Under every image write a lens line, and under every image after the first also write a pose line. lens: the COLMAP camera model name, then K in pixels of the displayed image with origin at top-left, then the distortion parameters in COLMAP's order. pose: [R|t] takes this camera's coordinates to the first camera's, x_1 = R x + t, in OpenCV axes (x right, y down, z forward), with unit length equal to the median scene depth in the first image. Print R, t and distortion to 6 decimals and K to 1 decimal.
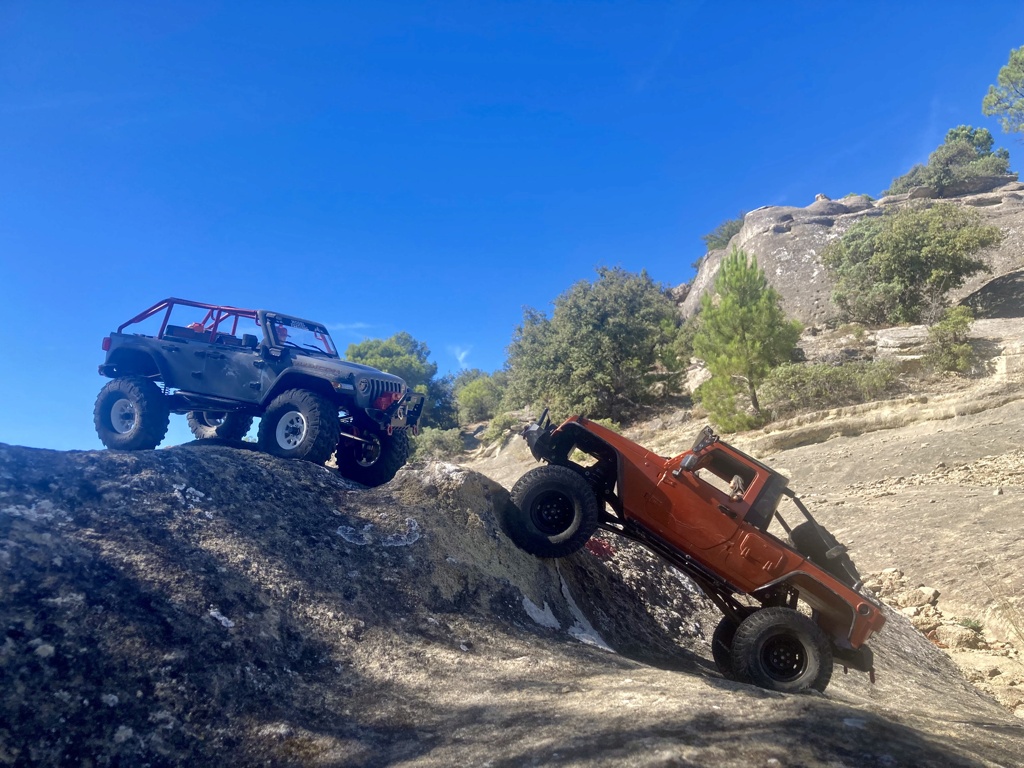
lens RADIAL K [[852.8, 0, 512.0], [0, 852.8, 384.0], [0, 0, 1]] dist [0.077262, -0.201578]
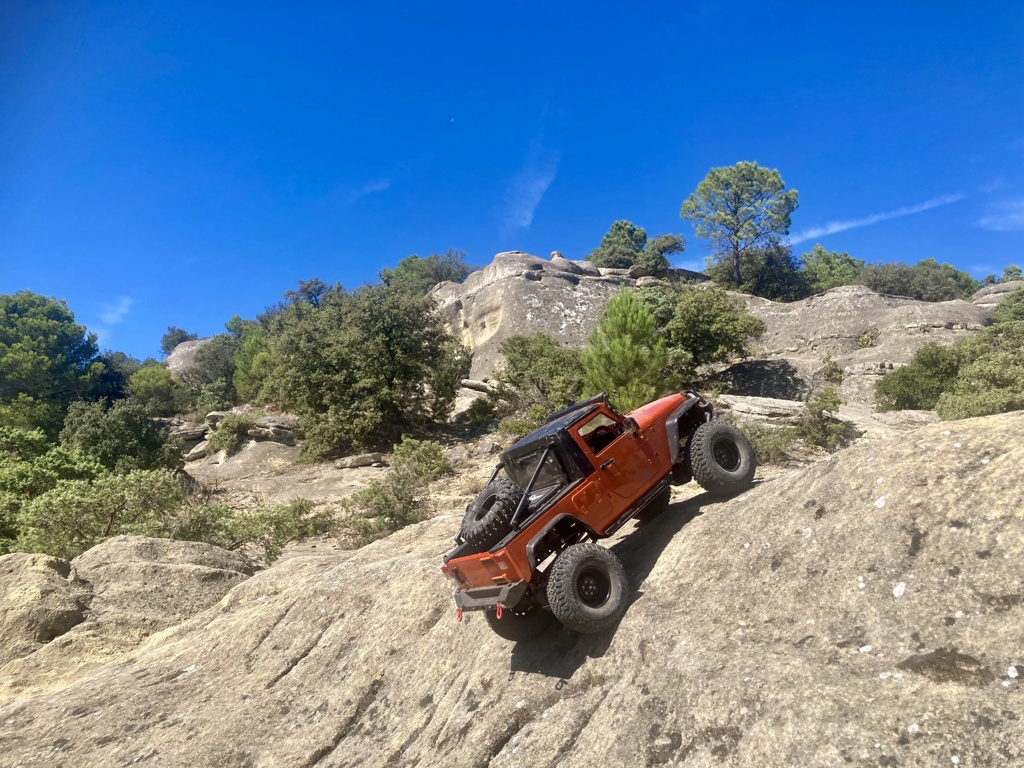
lens RADIAL K [[844.6, 0, 495.5], [0, 844.6, 386.8], [0, 0, 1]] dist [0.110897, -0.306672]
pose [[0.875126, 0.165184, 0.454829, -0.166743], [-0.153449, 0.986153, -0.062902, 0.020526], [-0.458921, -0.014746, 0.888355, 0.121095]]
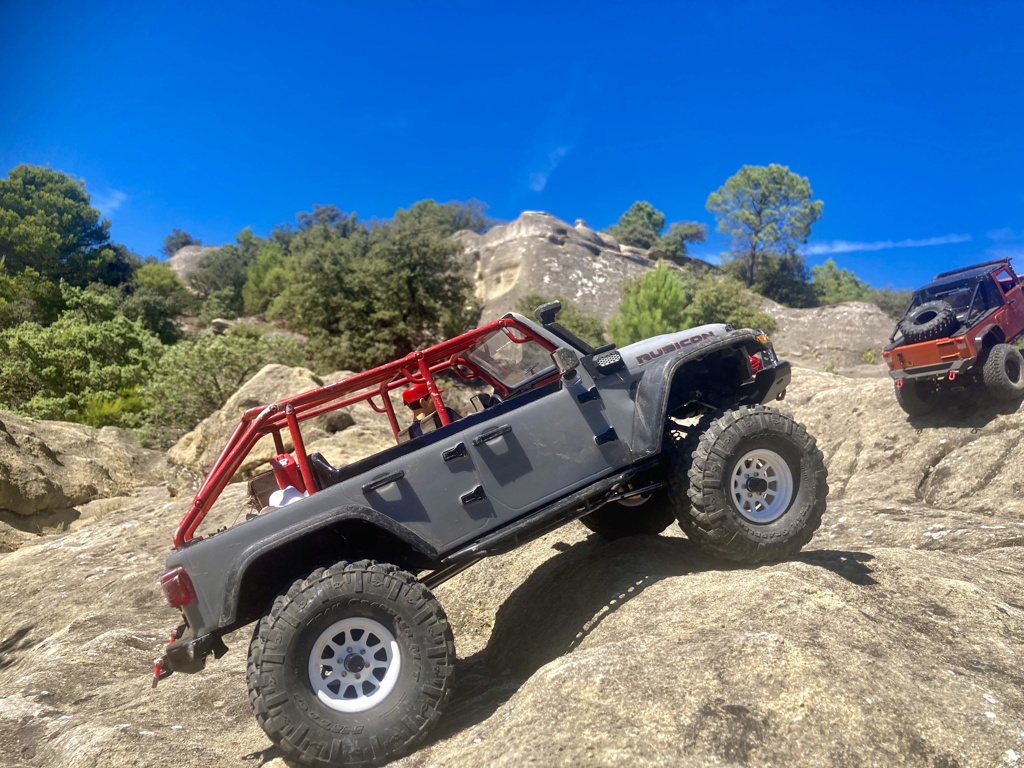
lens RADIAL K [[852.8, 0, 512.0], [0, 852.8, 384.0], [0, 0, 1]] dist [0.077262, -0.201578]
pose [[0.816095, 0.289360, 0.500259, -0.195546], [-0.314572, 0.948570, -0.035498, 0.036663], [-0.484802, -0.128398, 0.865148, 0.118600]]
